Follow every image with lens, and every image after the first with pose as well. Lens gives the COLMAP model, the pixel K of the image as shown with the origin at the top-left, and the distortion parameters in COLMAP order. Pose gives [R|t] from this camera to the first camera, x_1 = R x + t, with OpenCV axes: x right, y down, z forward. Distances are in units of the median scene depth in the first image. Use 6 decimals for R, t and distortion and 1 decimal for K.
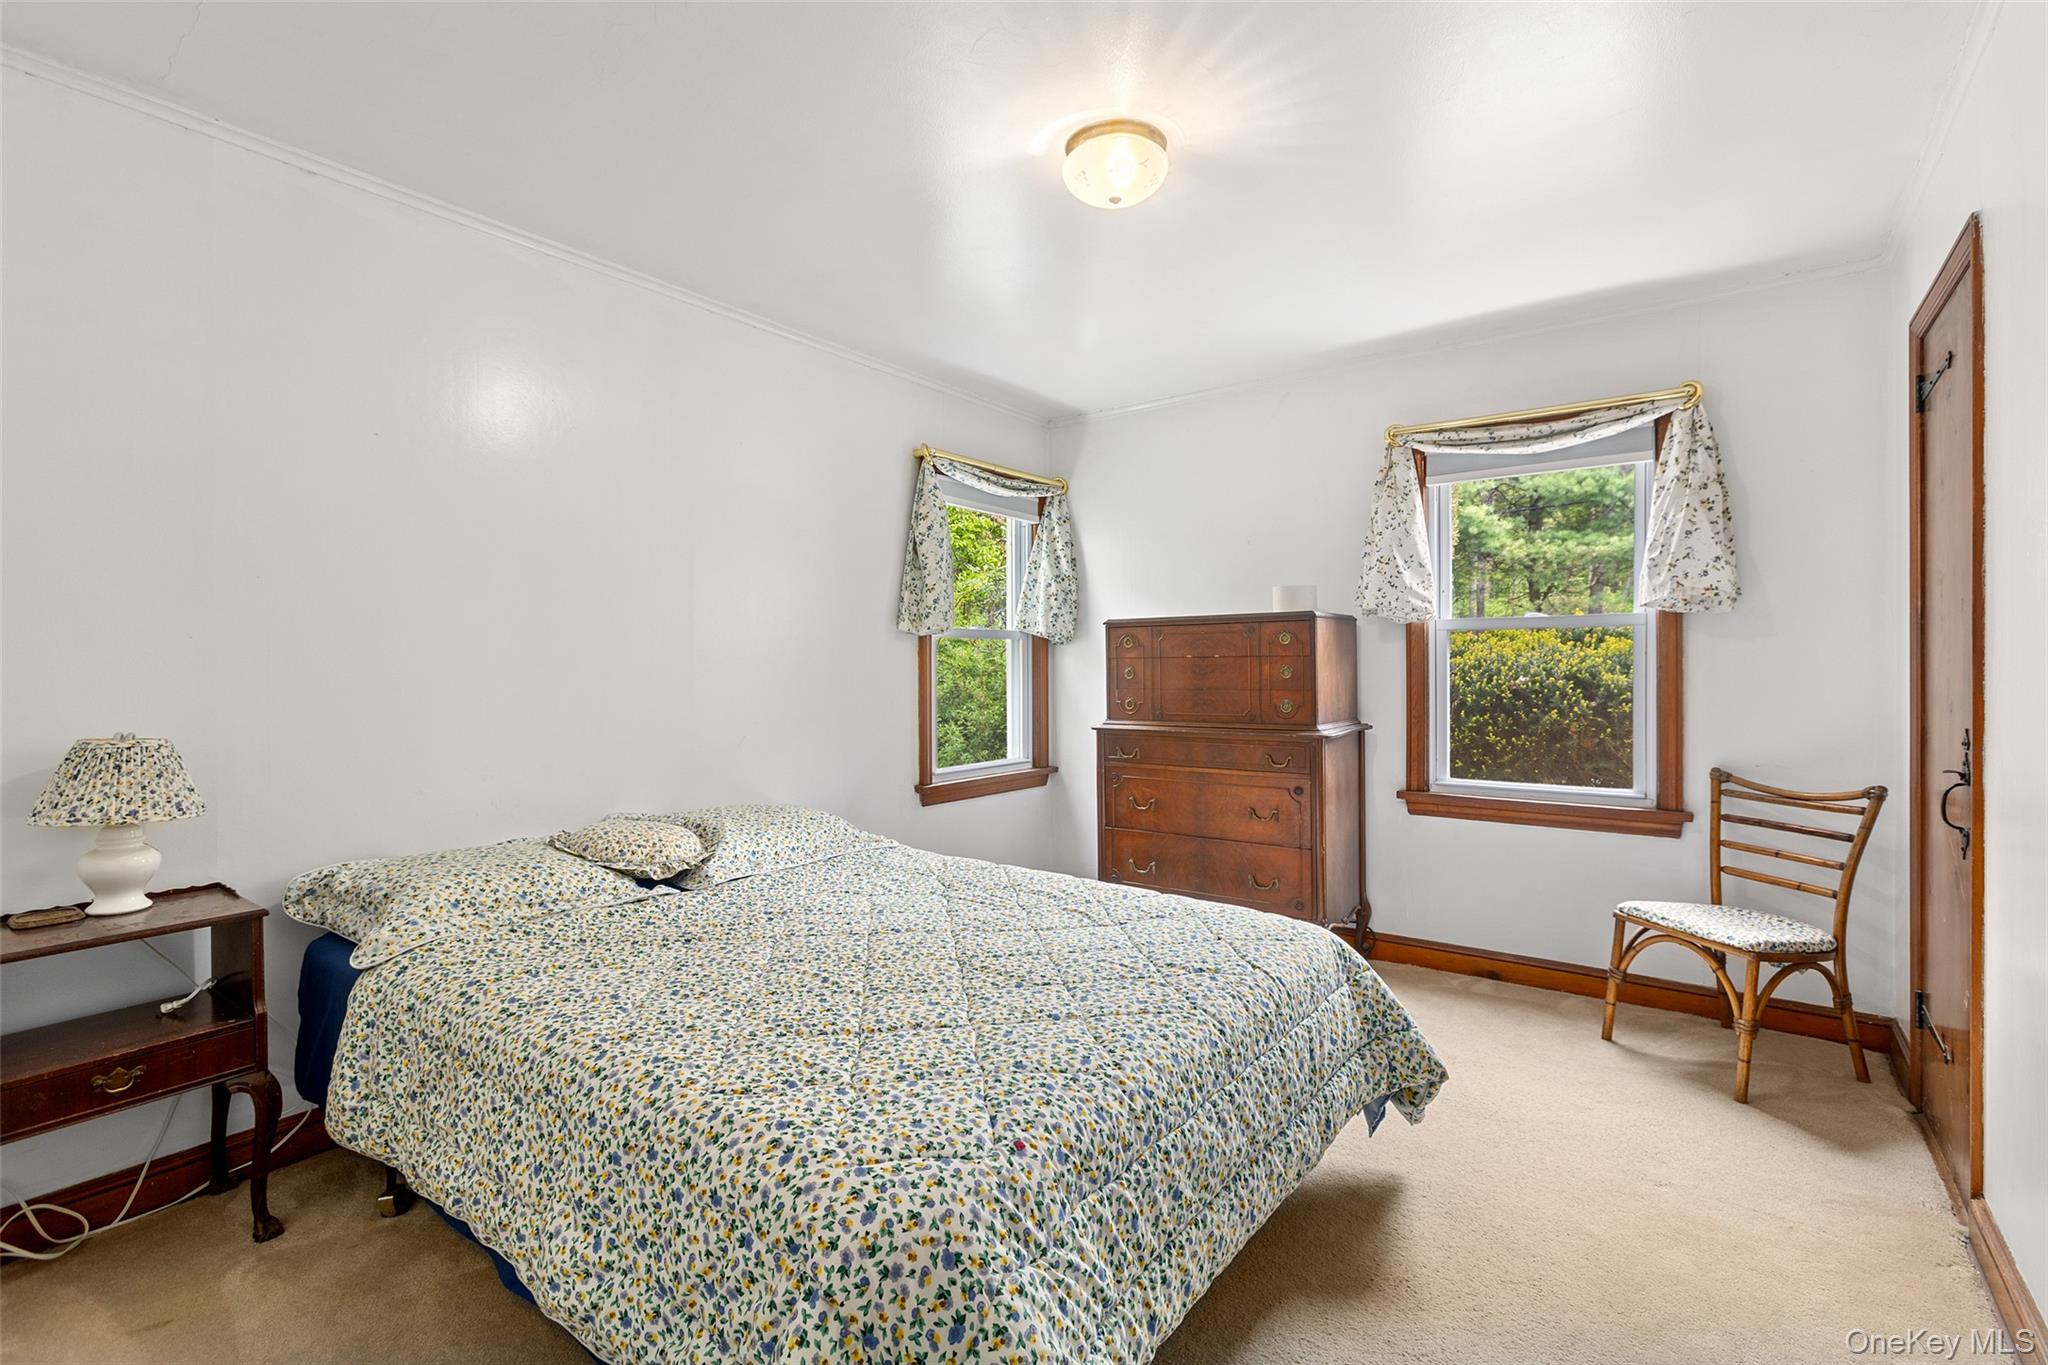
lens RADIAL K [[924.2, 0, 1032.5], [0, 924.2, 675.8], [0, 0, 1]] dist [-0.003398, 0.001358]
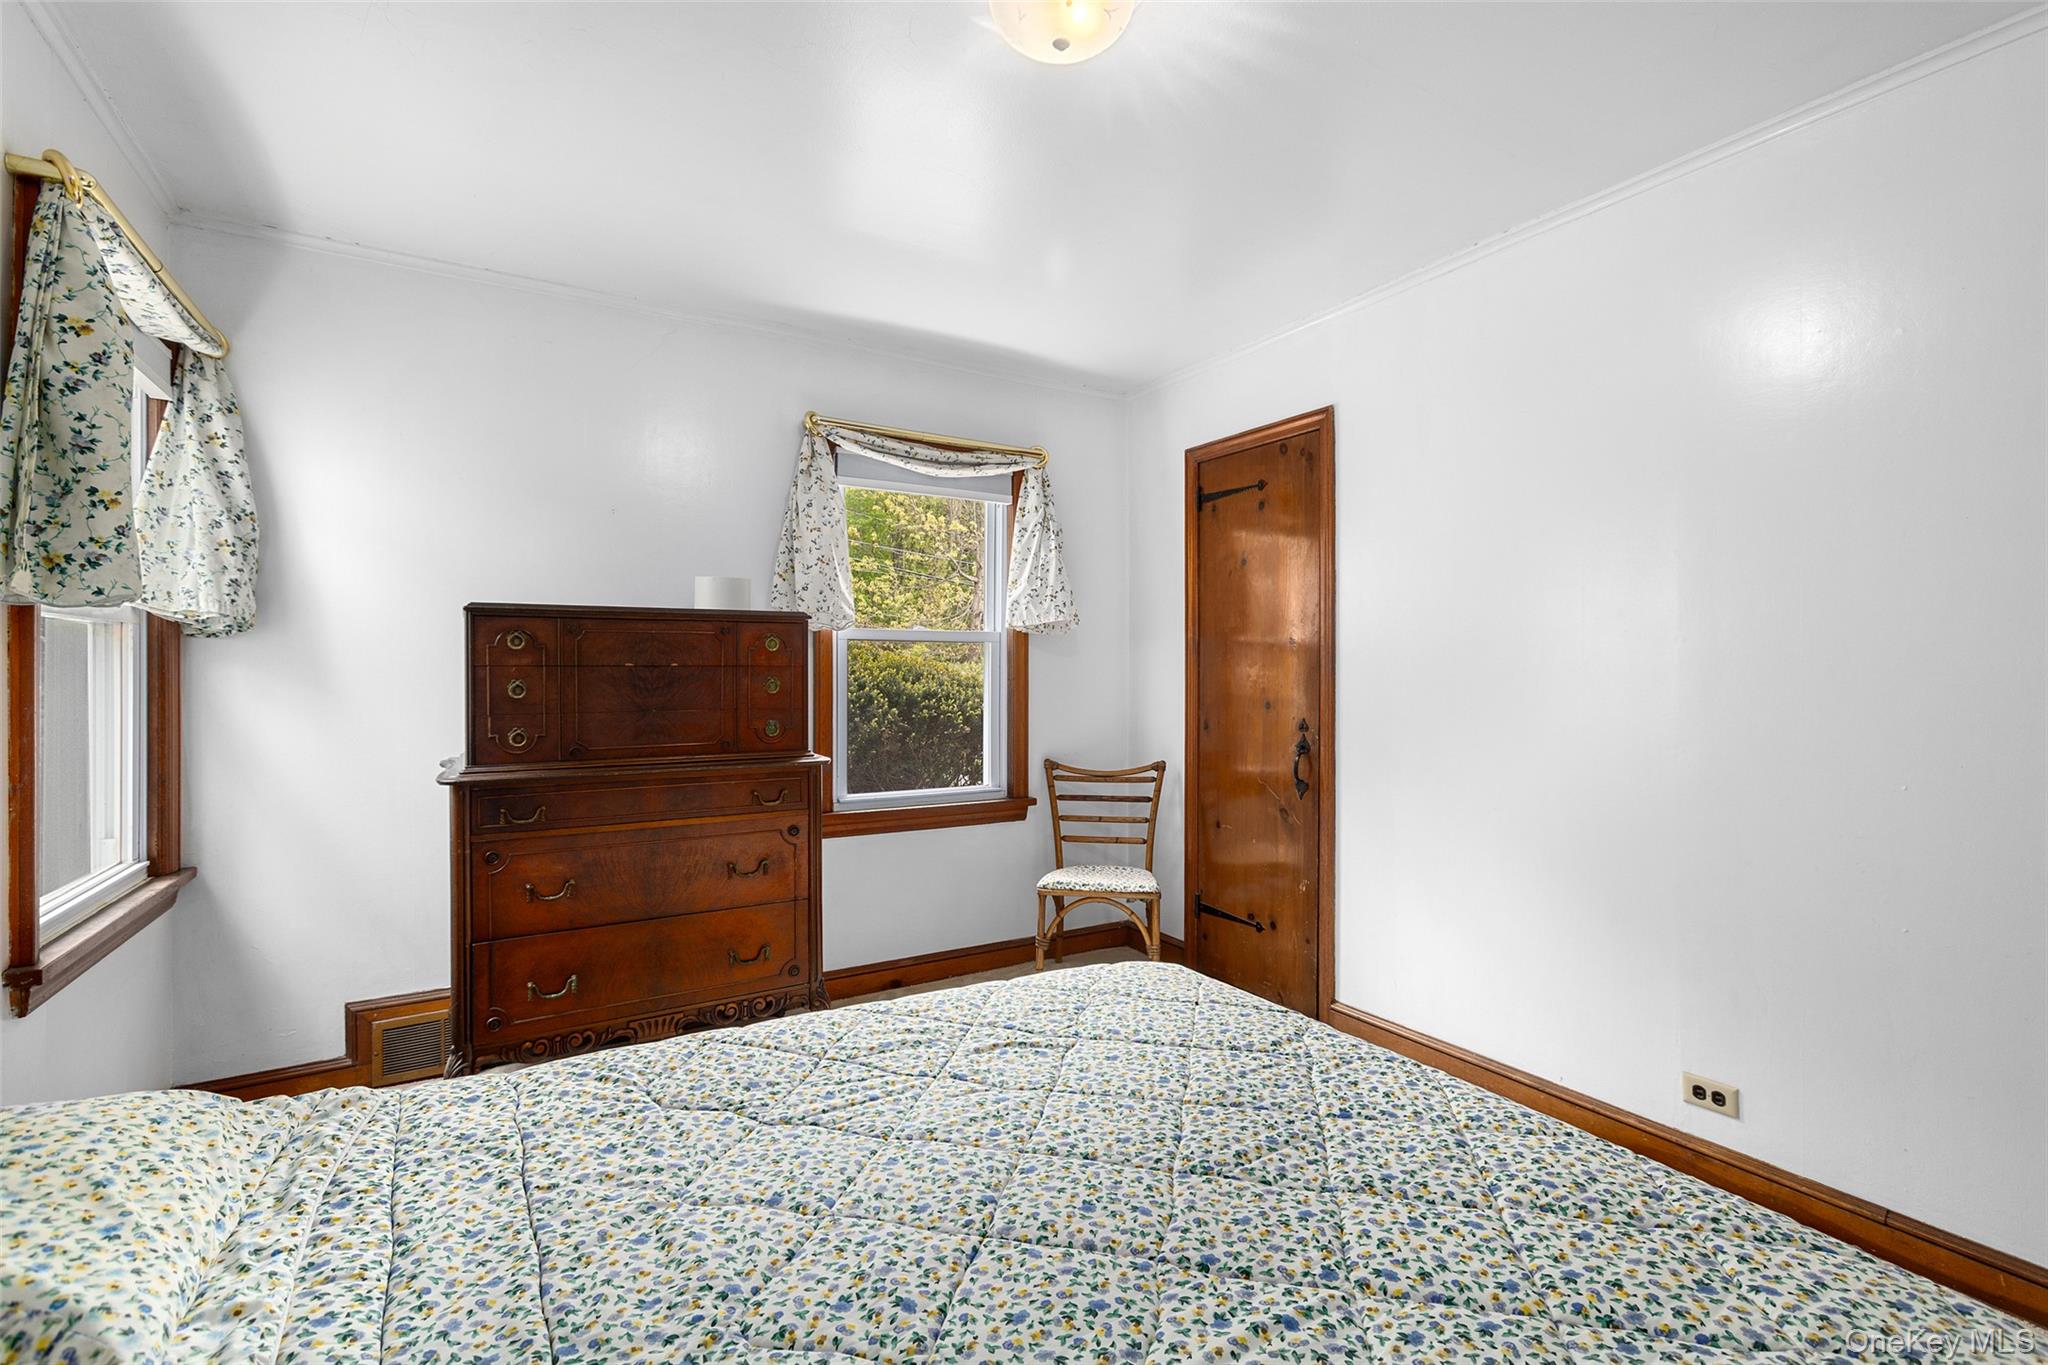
lens RADIAL K [[924.2, 0, 1031.3], [0, 924.2, 678.3], [0, 0, 1]] dist [-0.003398, 0.001358]
pose [[0.382236, -0.003710, 0.924057, -0.397081], [0.005488, 0.999983, 0.001745, -0.011307], [-0.924048, 0.004404, 0.382251, 0.499685]]
